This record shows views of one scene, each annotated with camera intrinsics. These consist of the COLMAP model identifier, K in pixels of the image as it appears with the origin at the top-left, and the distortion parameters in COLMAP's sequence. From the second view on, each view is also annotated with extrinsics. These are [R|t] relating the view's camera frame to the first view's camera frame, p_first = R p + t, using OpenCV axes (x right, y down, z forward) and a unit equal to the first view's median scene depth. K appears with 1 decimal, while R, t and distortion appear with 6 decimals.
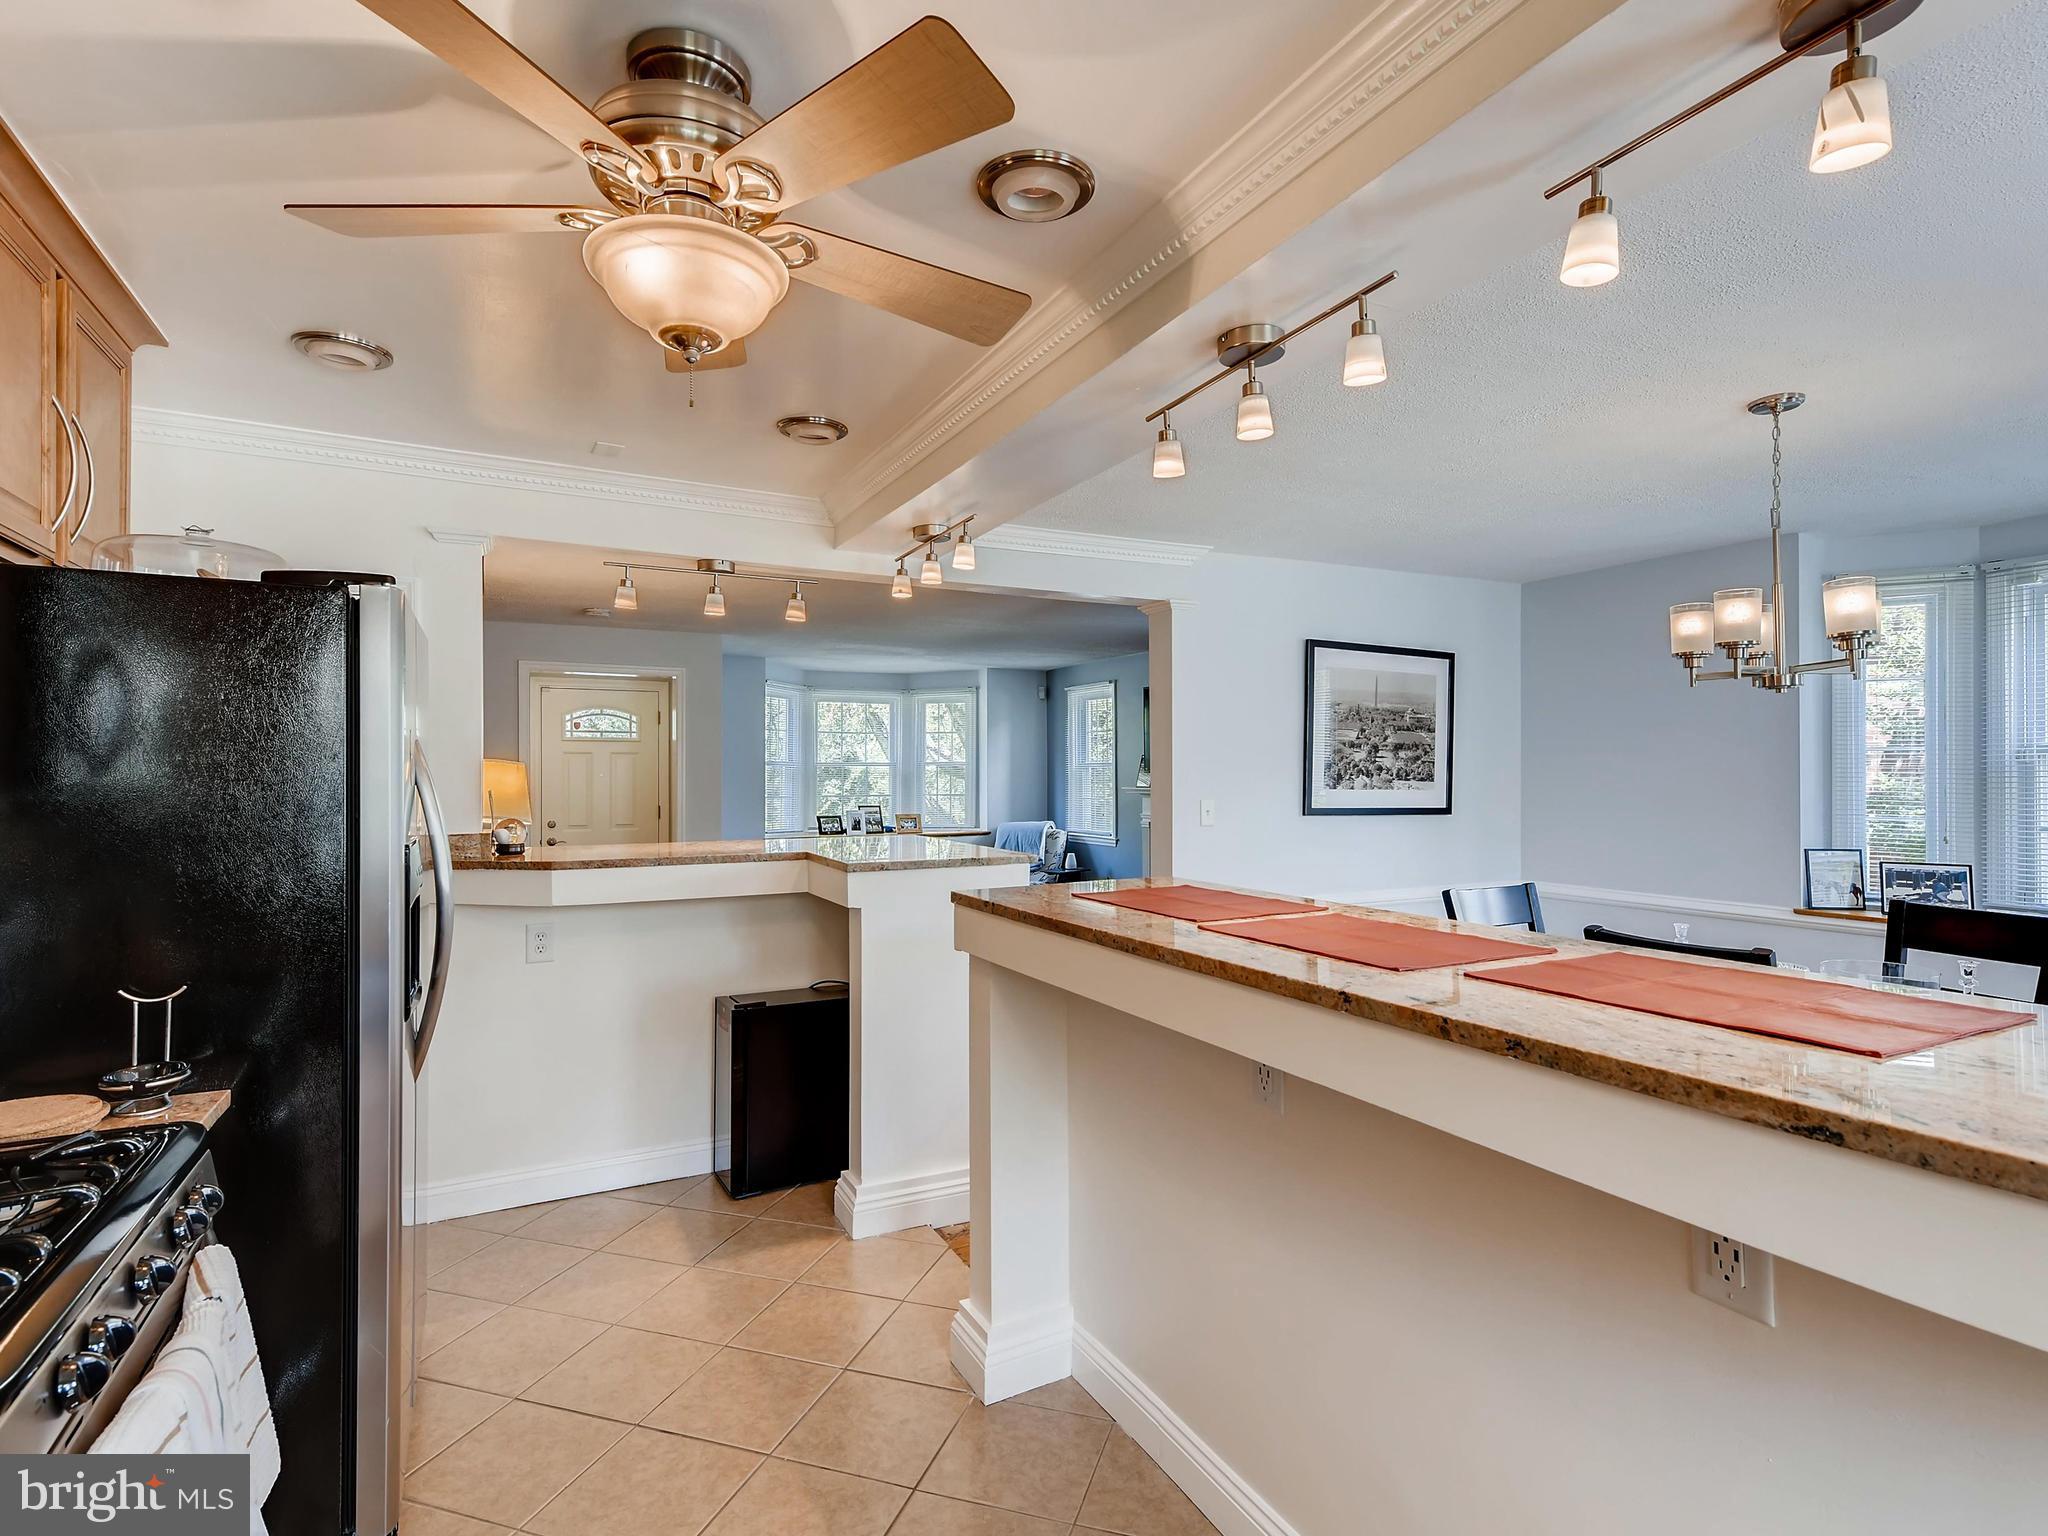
lens RADIAL K [[1054.7, 0, 1026.3], [0, 1054.7, 774.2], [0, 0, 1]] dist [0.019176, -0.005530]
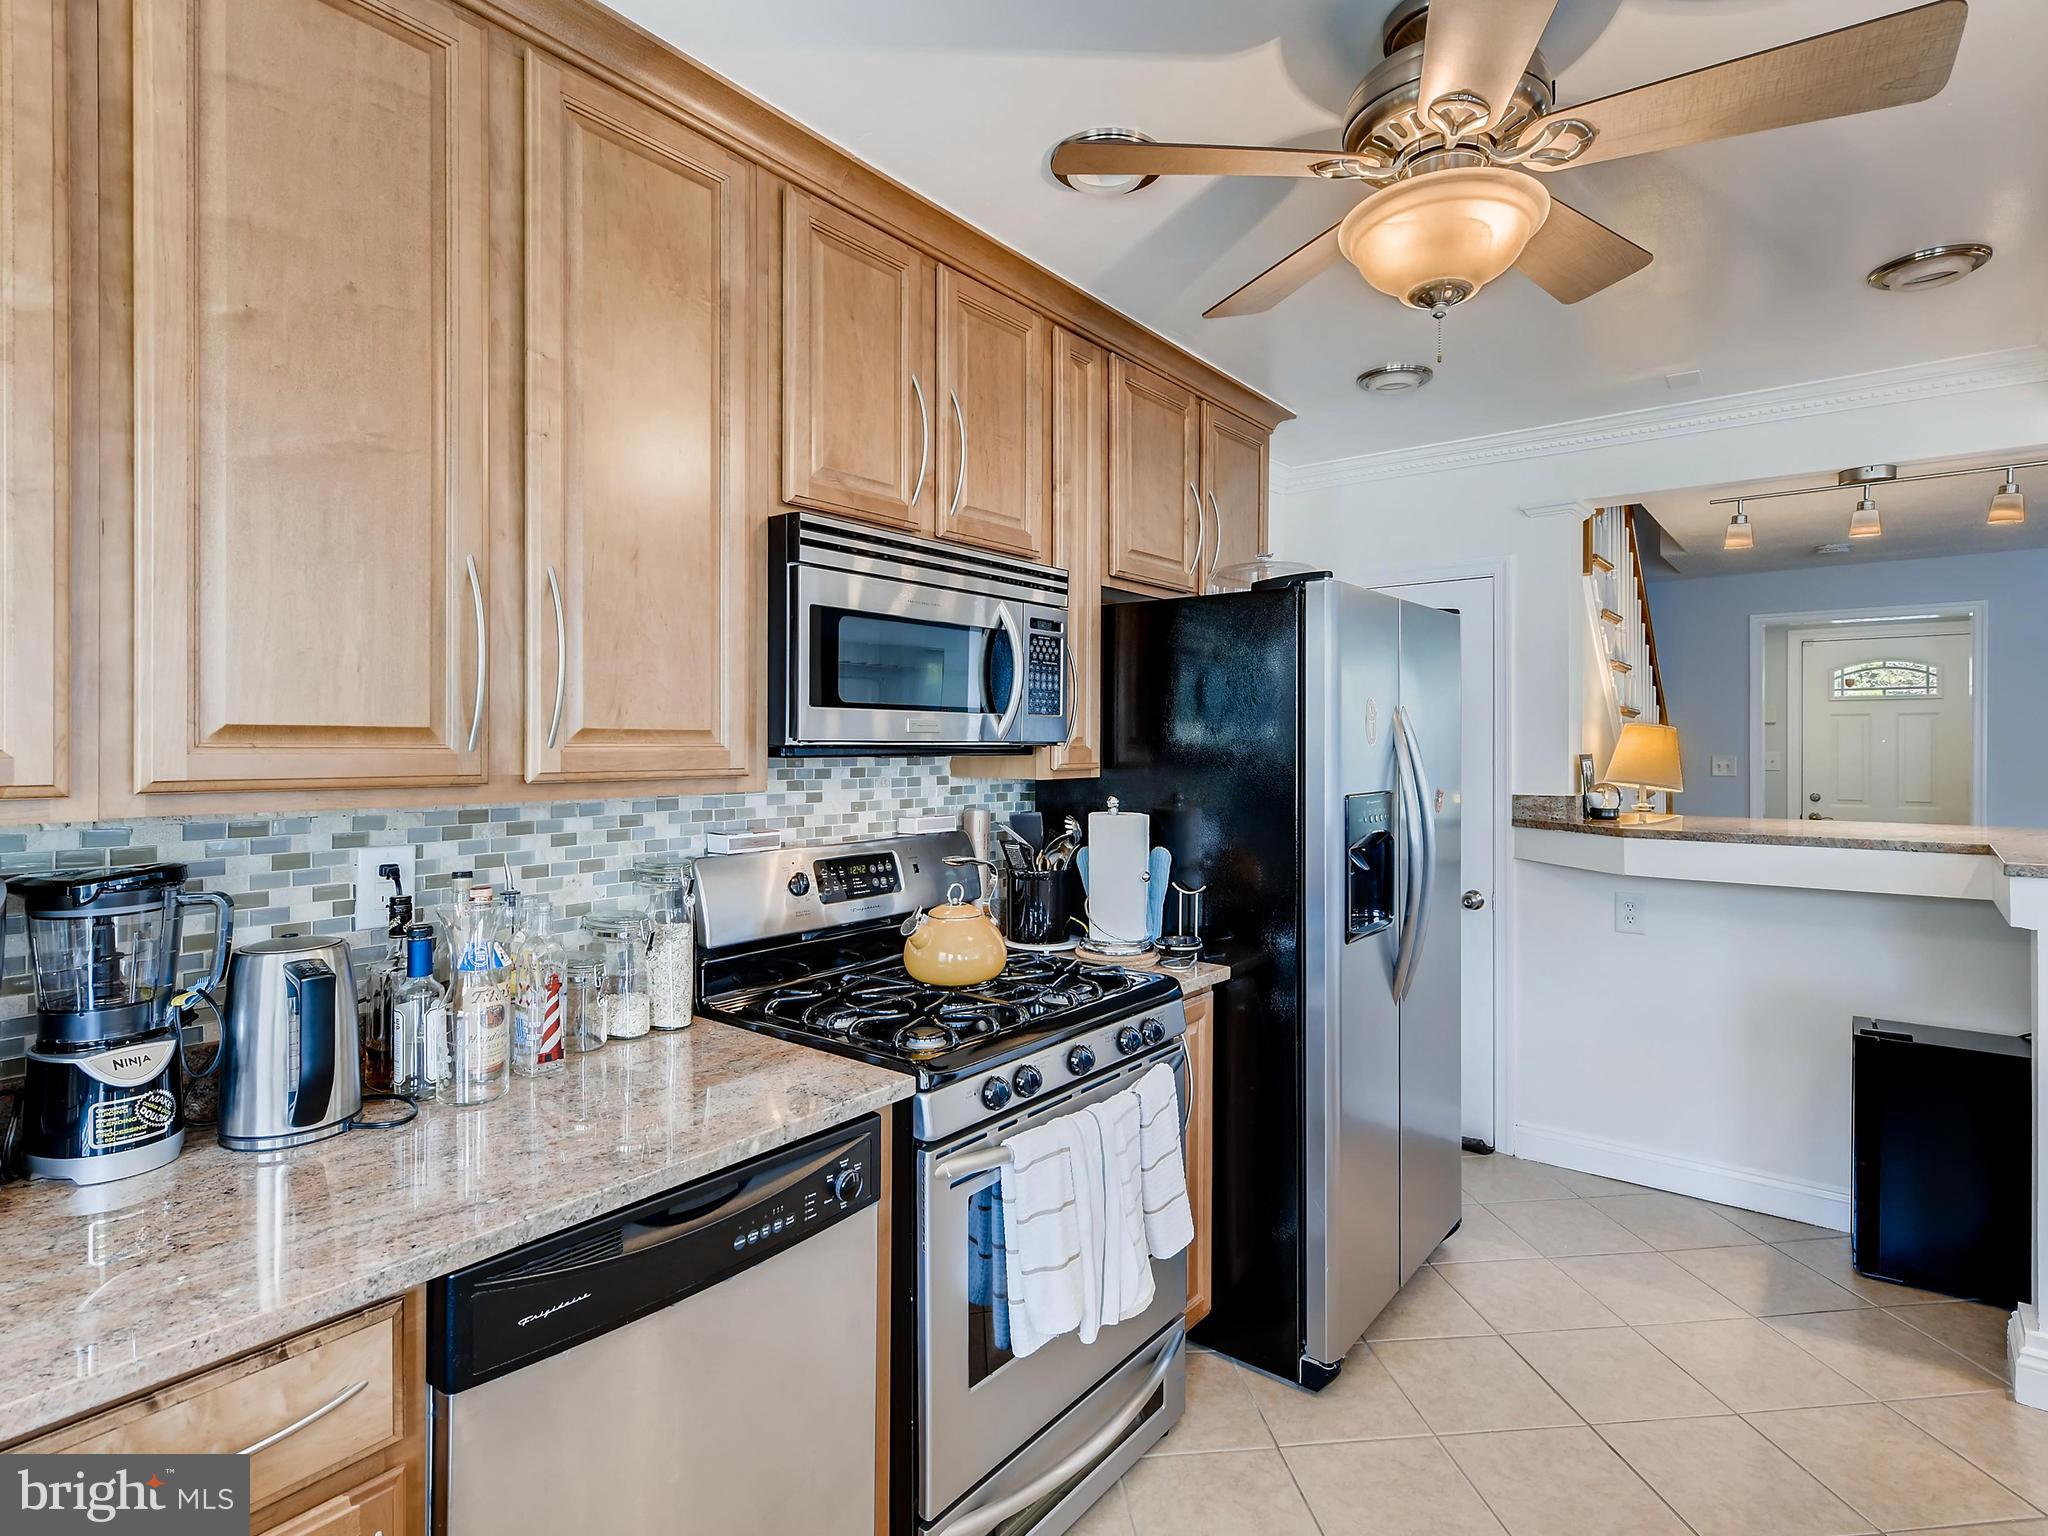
lens RADIAL K [[1054.7, 0, 1032.7], [0, 1054.7, 748.3], [0, 0, 1]] dist [0.019176, -0.005530]
pose [[0.408787, 0.005393, -0.912614, 0.198143], [-0.000406, 0.999984, 0.005728, 0.004324], [0.912630, -0.001971, 0.408783, 0.111153]]
